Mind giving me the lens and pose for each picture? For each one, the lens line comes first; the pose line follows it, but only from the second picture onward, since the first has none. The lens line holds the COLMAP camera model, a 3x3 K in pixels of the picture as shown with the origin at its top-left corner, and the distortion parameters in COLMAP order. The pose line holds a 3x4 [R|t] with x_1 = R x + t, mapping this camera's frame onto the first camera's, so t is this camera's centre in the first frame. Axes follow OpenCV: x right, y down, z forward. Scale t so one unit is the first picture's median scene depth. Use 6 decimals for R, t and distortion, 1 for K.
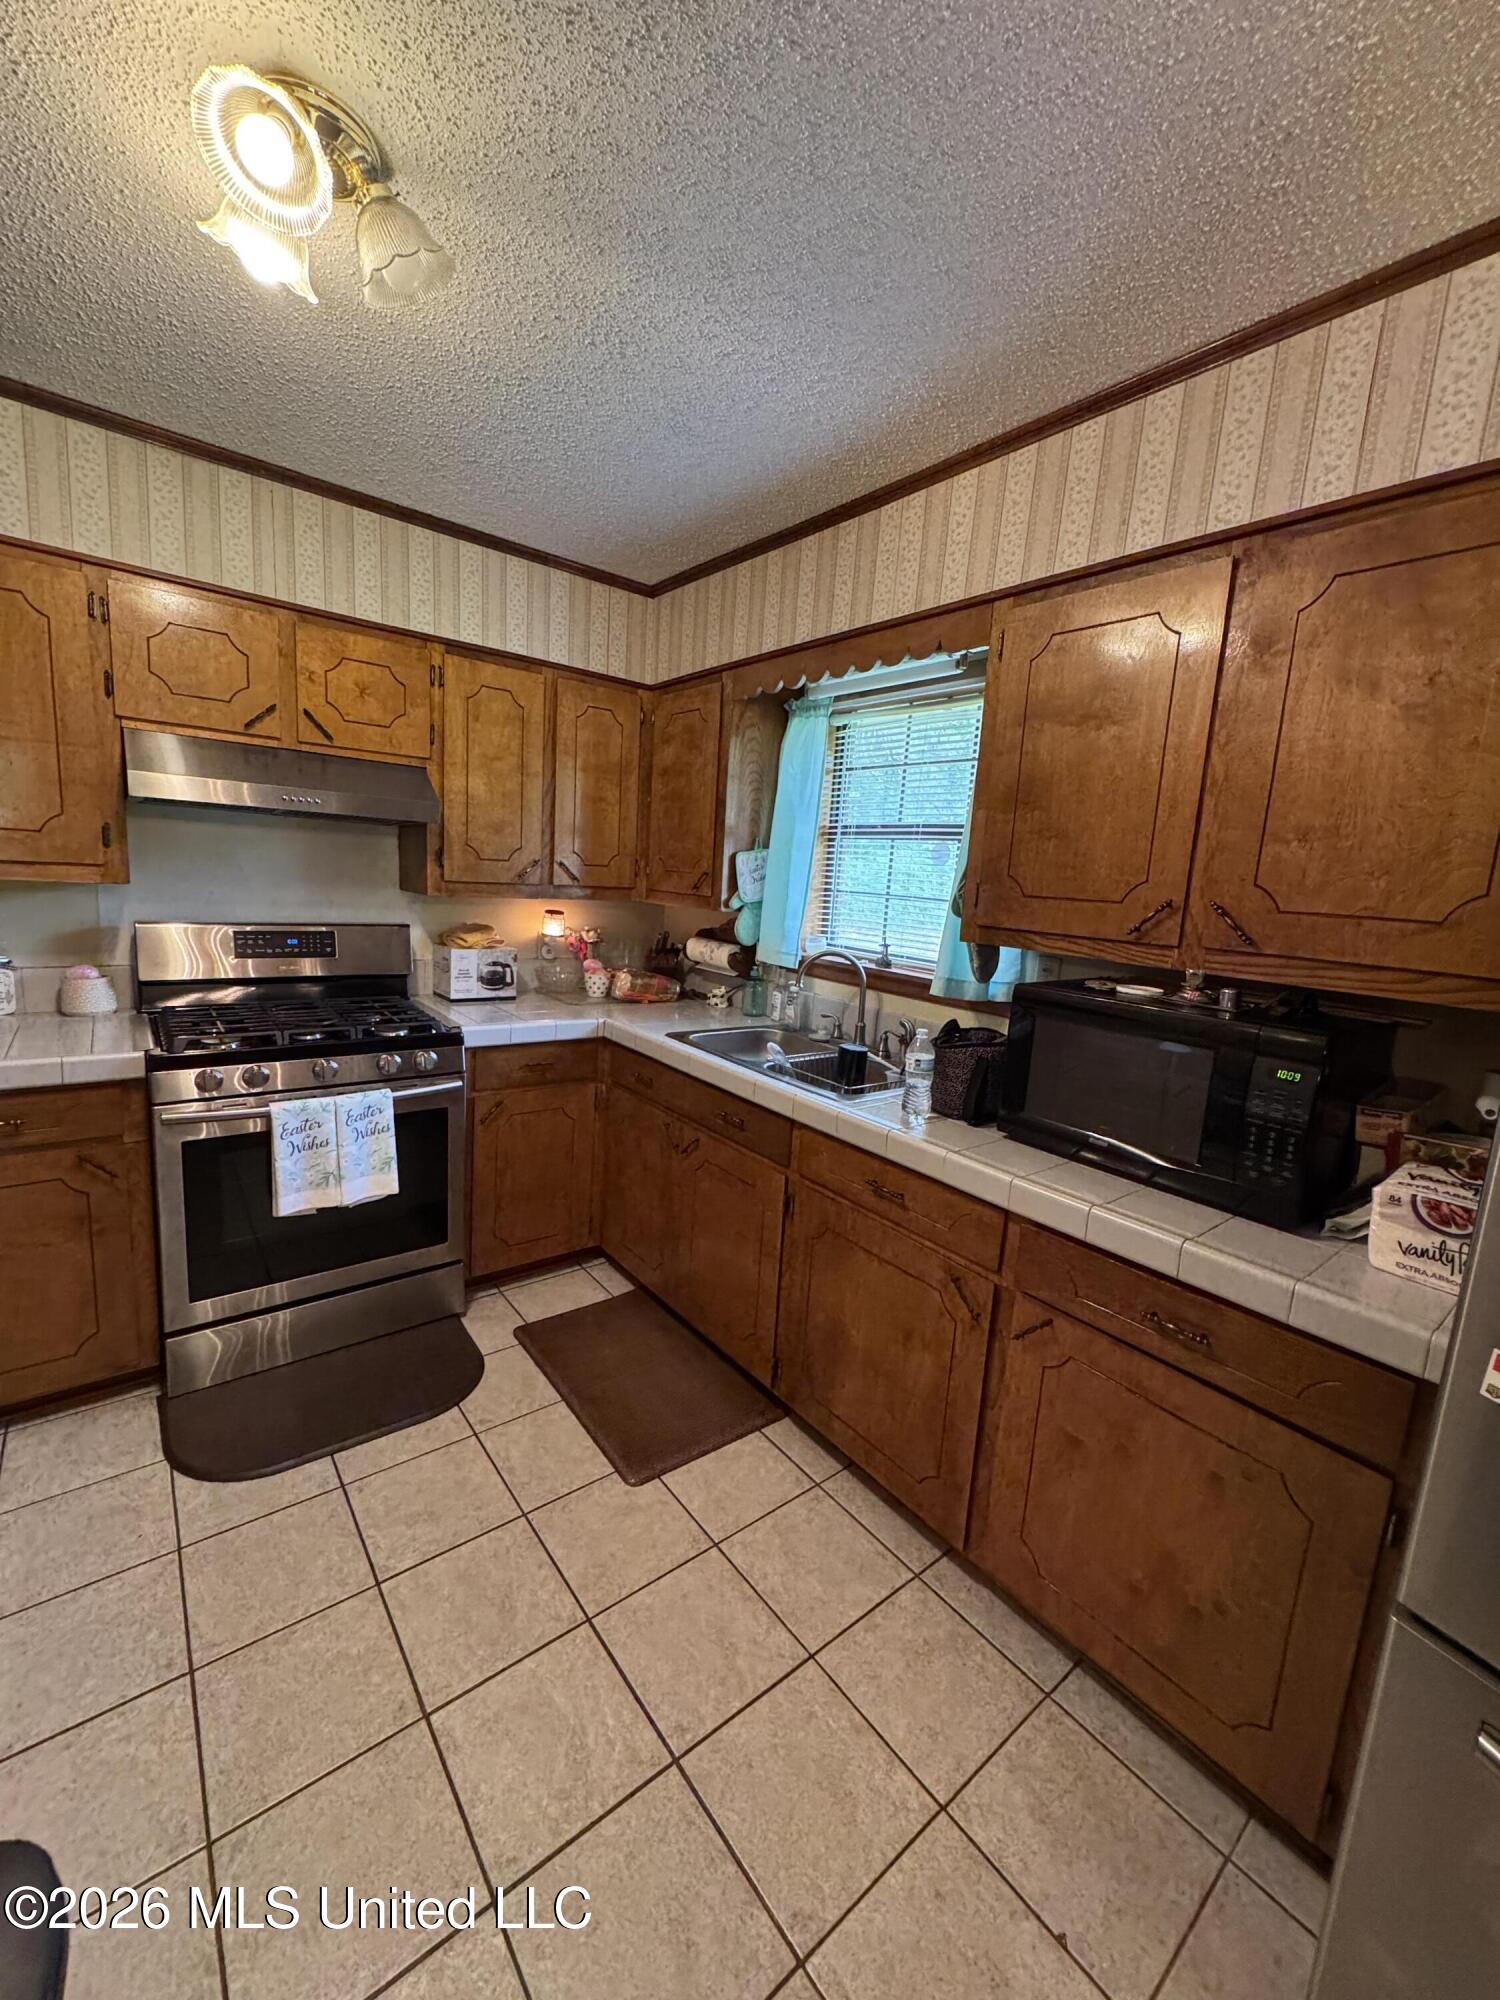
lens RADIAL K [[794.7, 0, 747.0], [0, 794.7, 998.8], [0, 0, 1]] dist [0.000095, 0.000240]
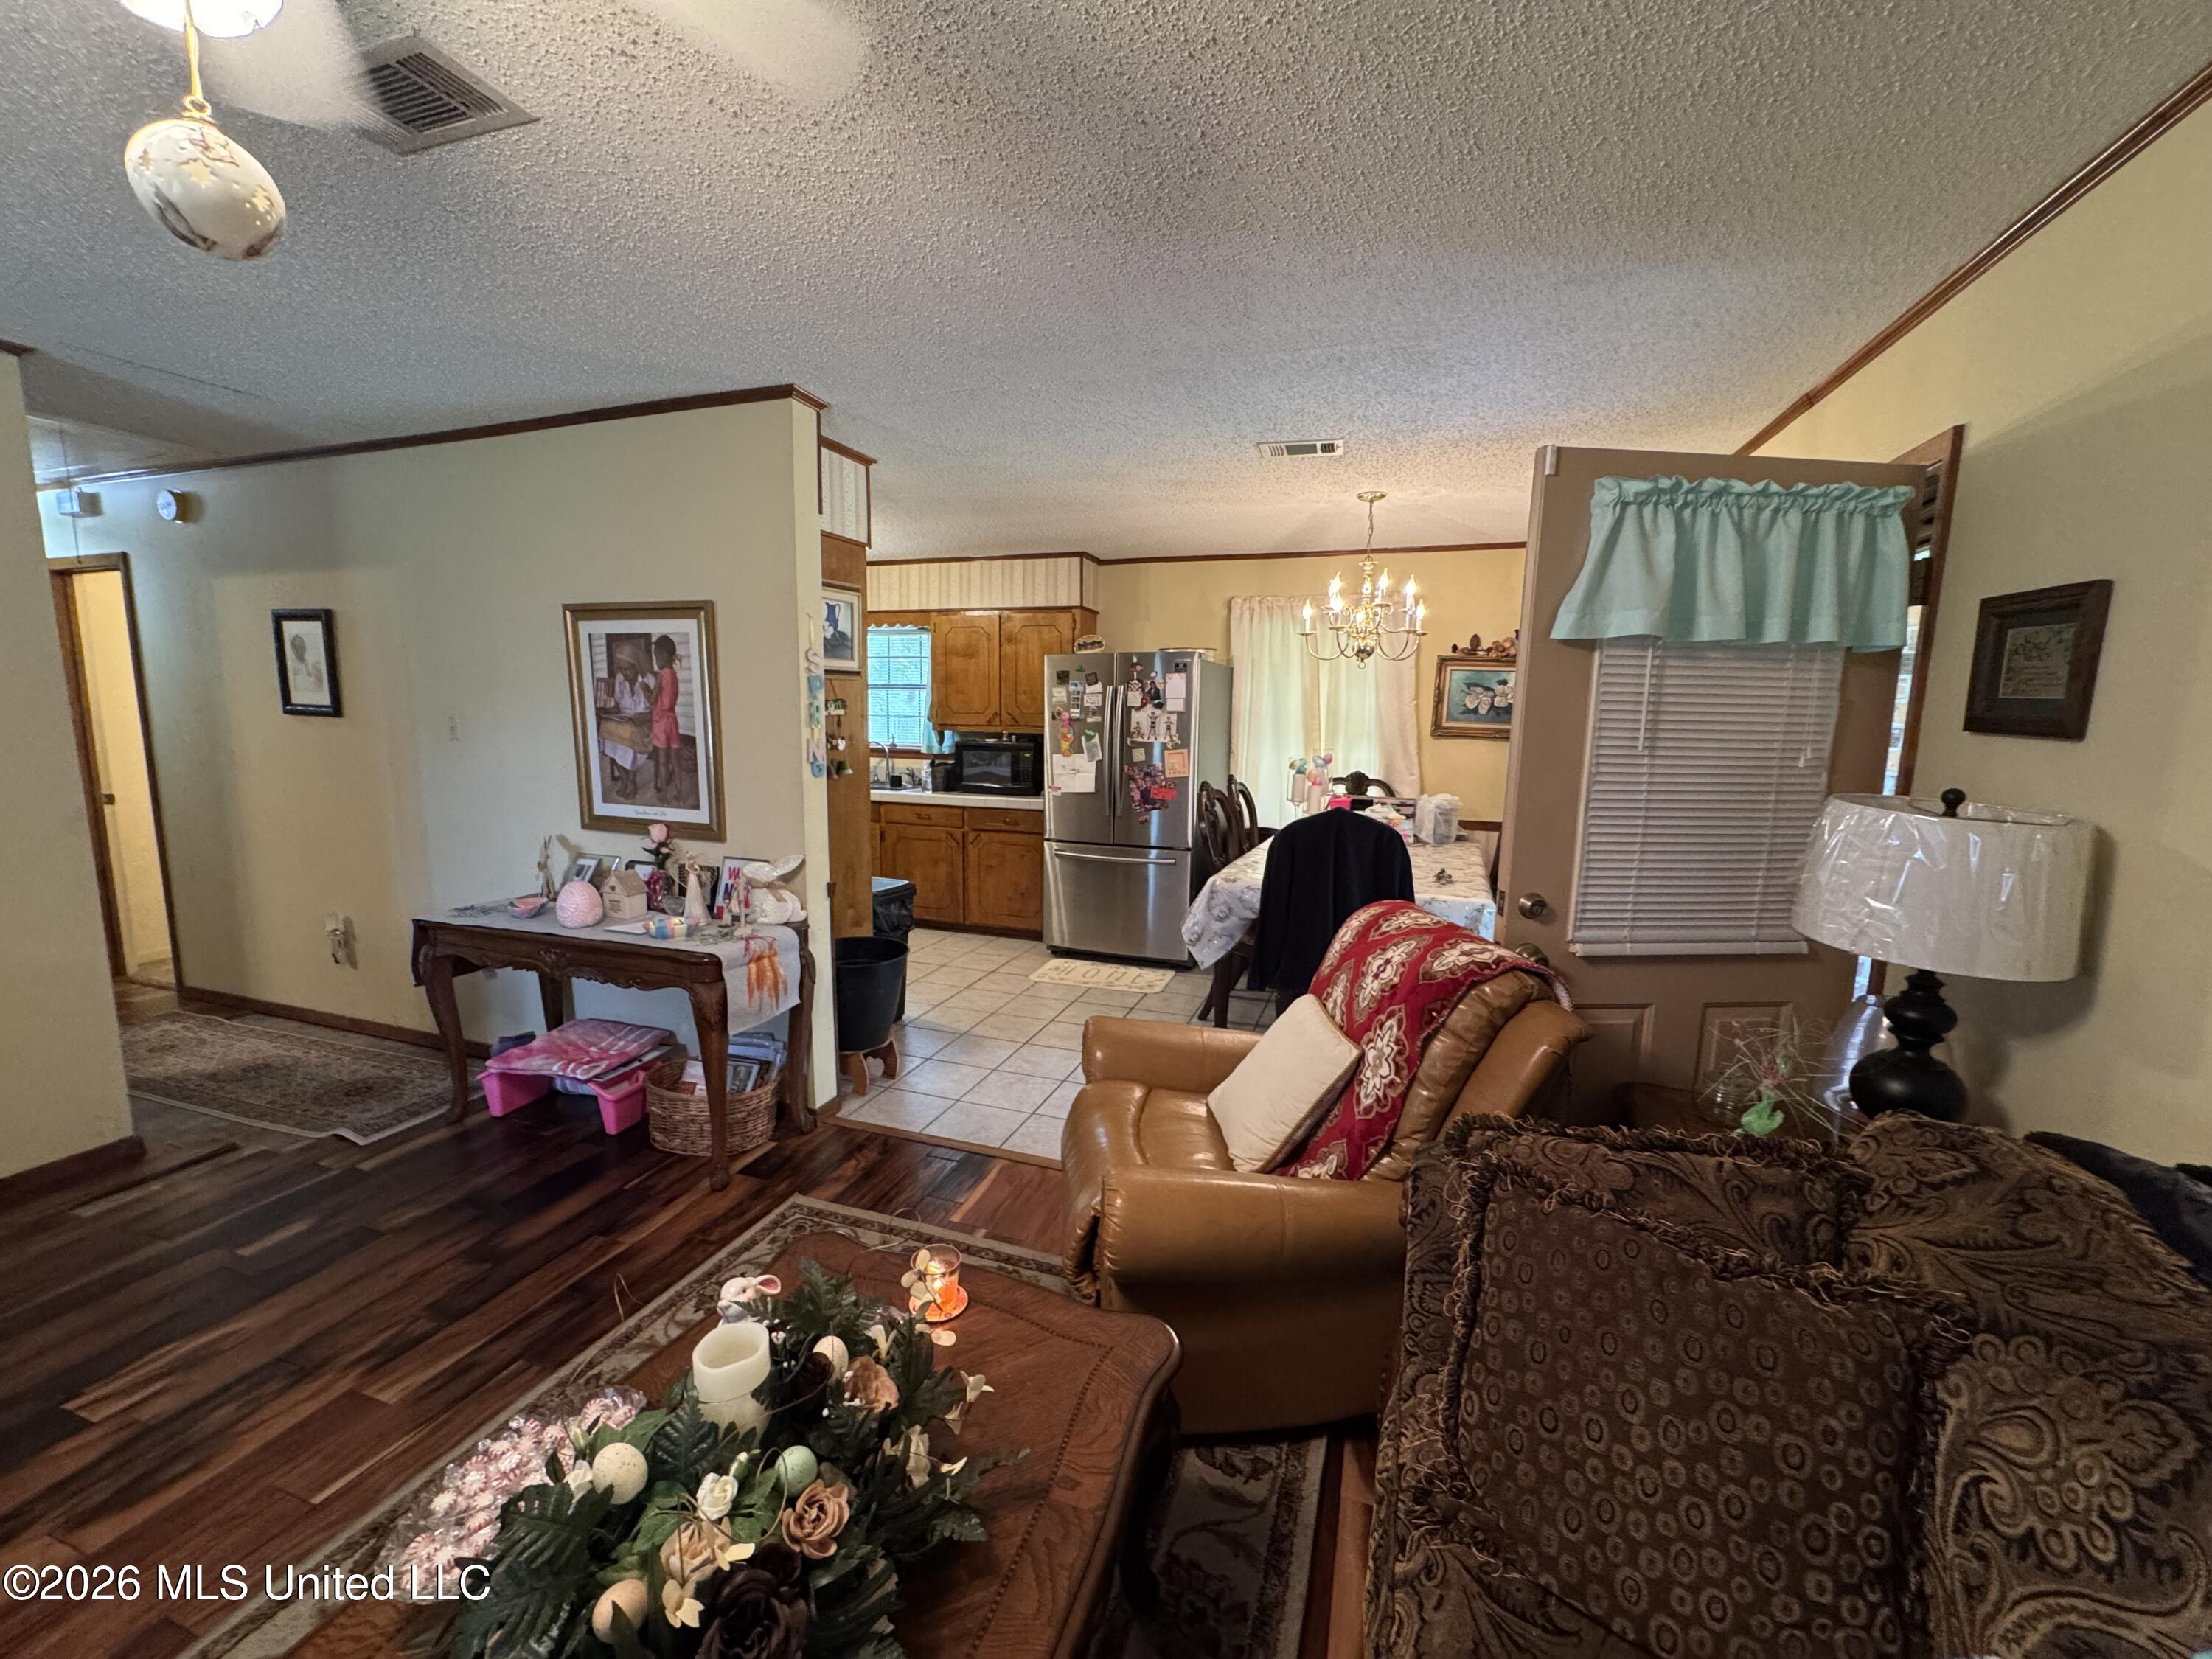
lens RADIAL K [[878.9, 0, 1106.0], [0, 878.9, 829.5], [0, 0, 1]] dist [0.000095, 0.000240]
pose [[0.847240, -0.123402, 0.516678, -0.654014], [0.123037, 0.991780, 0.035120, 0.183534], [-0.516765, 0.033815, 0.855459, -1.488990]]
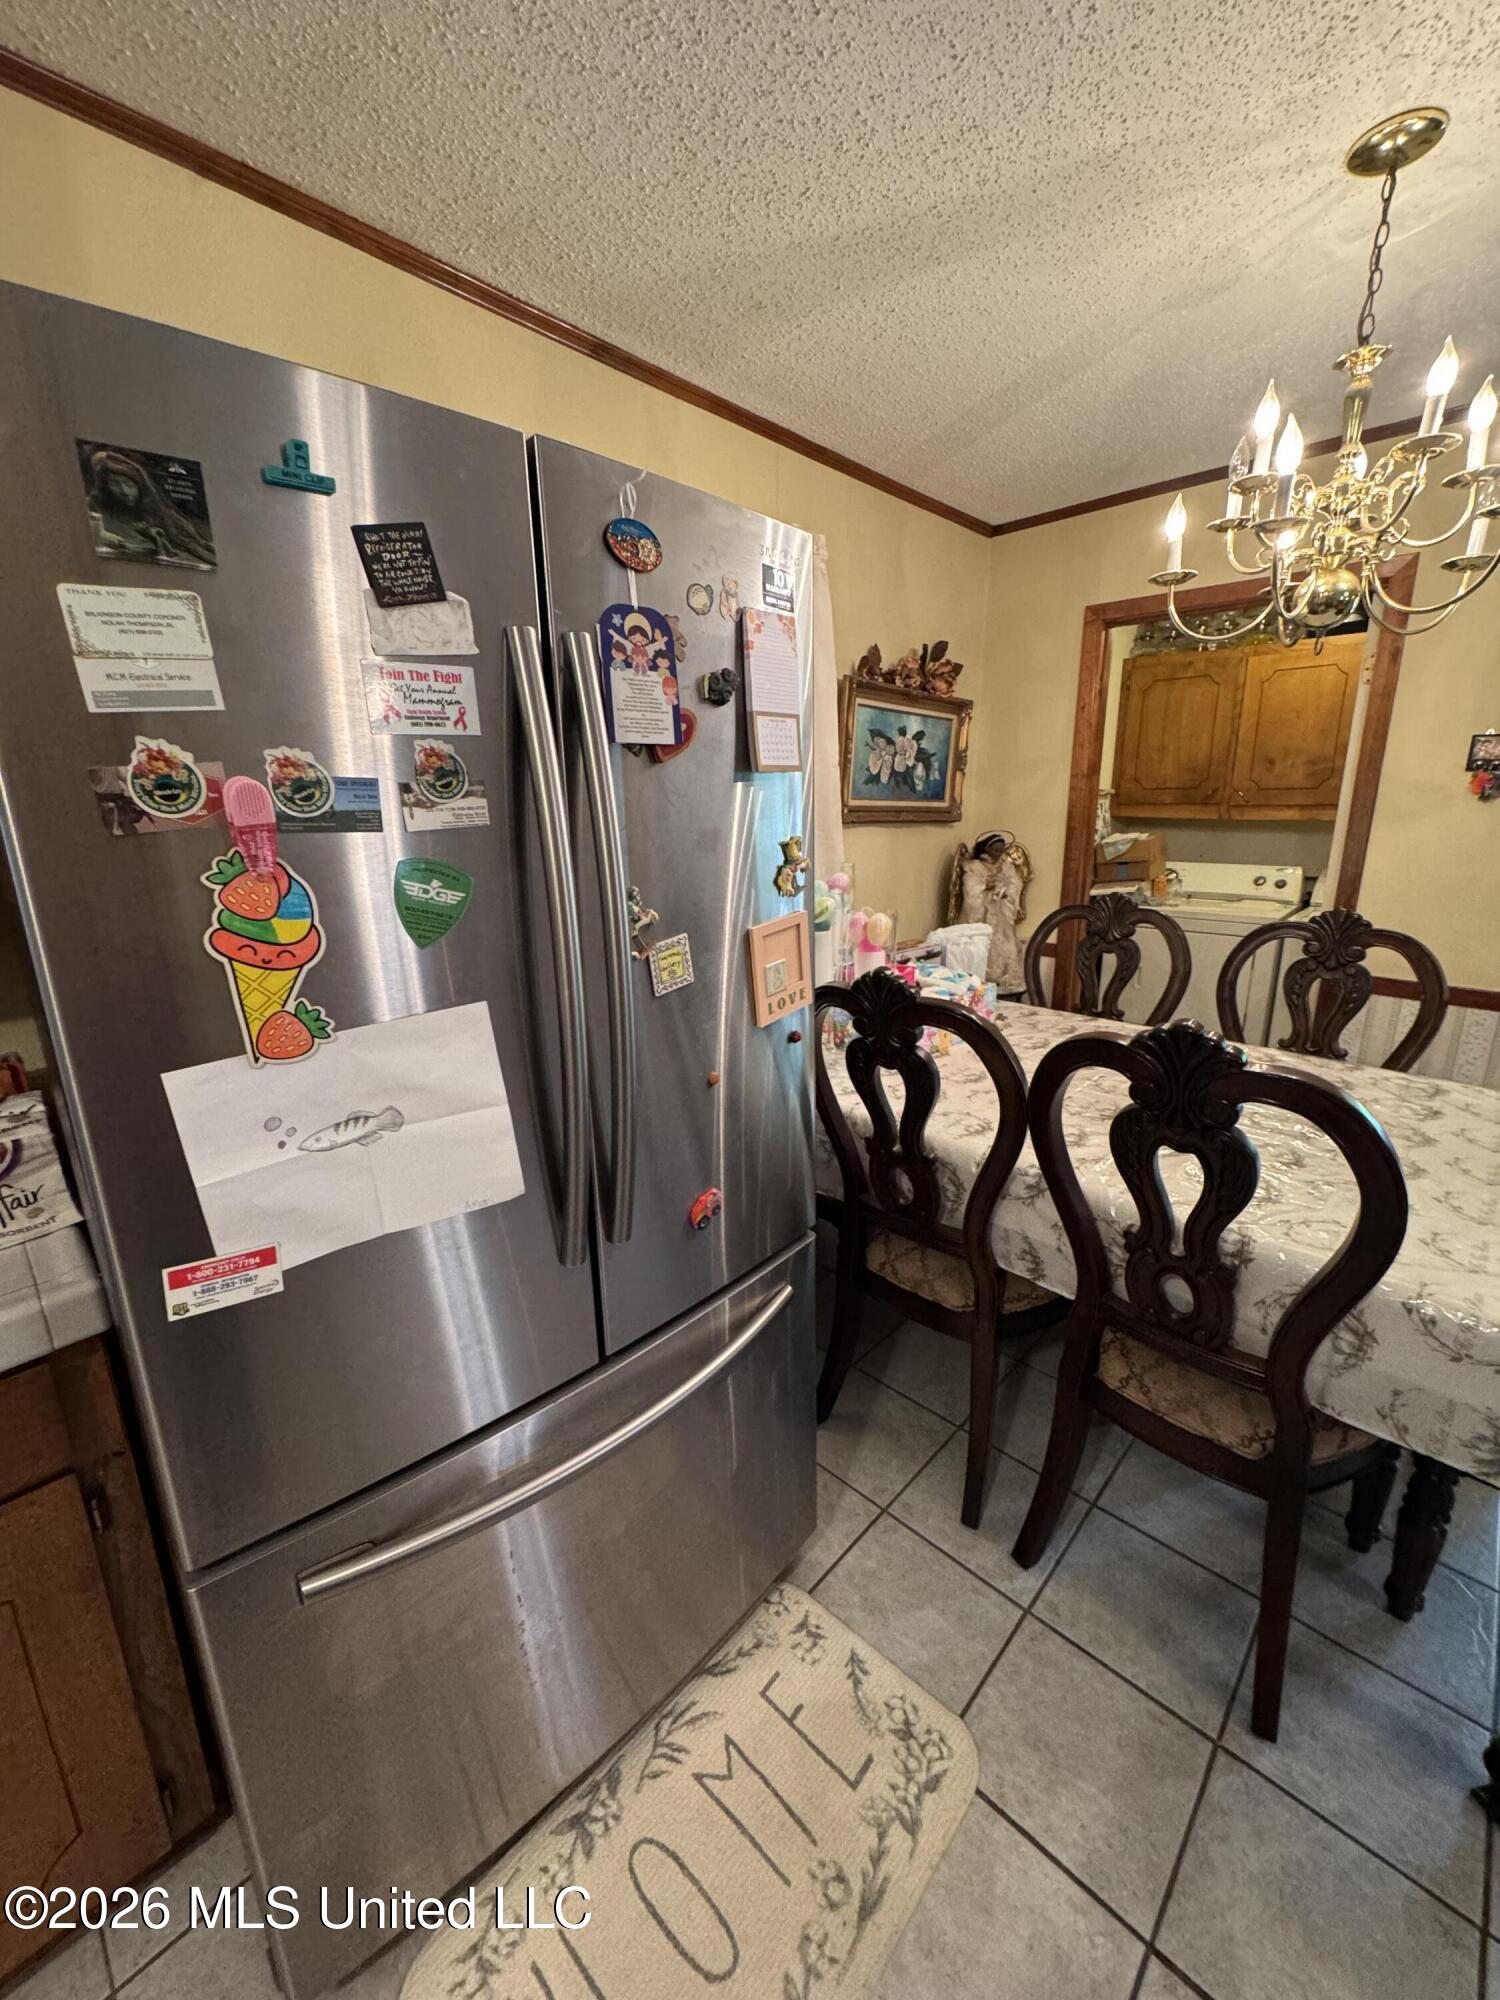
lens RADIAL K [[796.8, 0, 750.0], [0, 796.8, 1000.0], [0, 0, 1]] dist [-0.000785, -0.000097]
pose [[-0.128835, -0.301718, 0.944652, 0.031390], [0.160052, 0.933776, 0.320072, -0.007506], [-0.978665, 0.192430, -0.072013, 0.108599]]
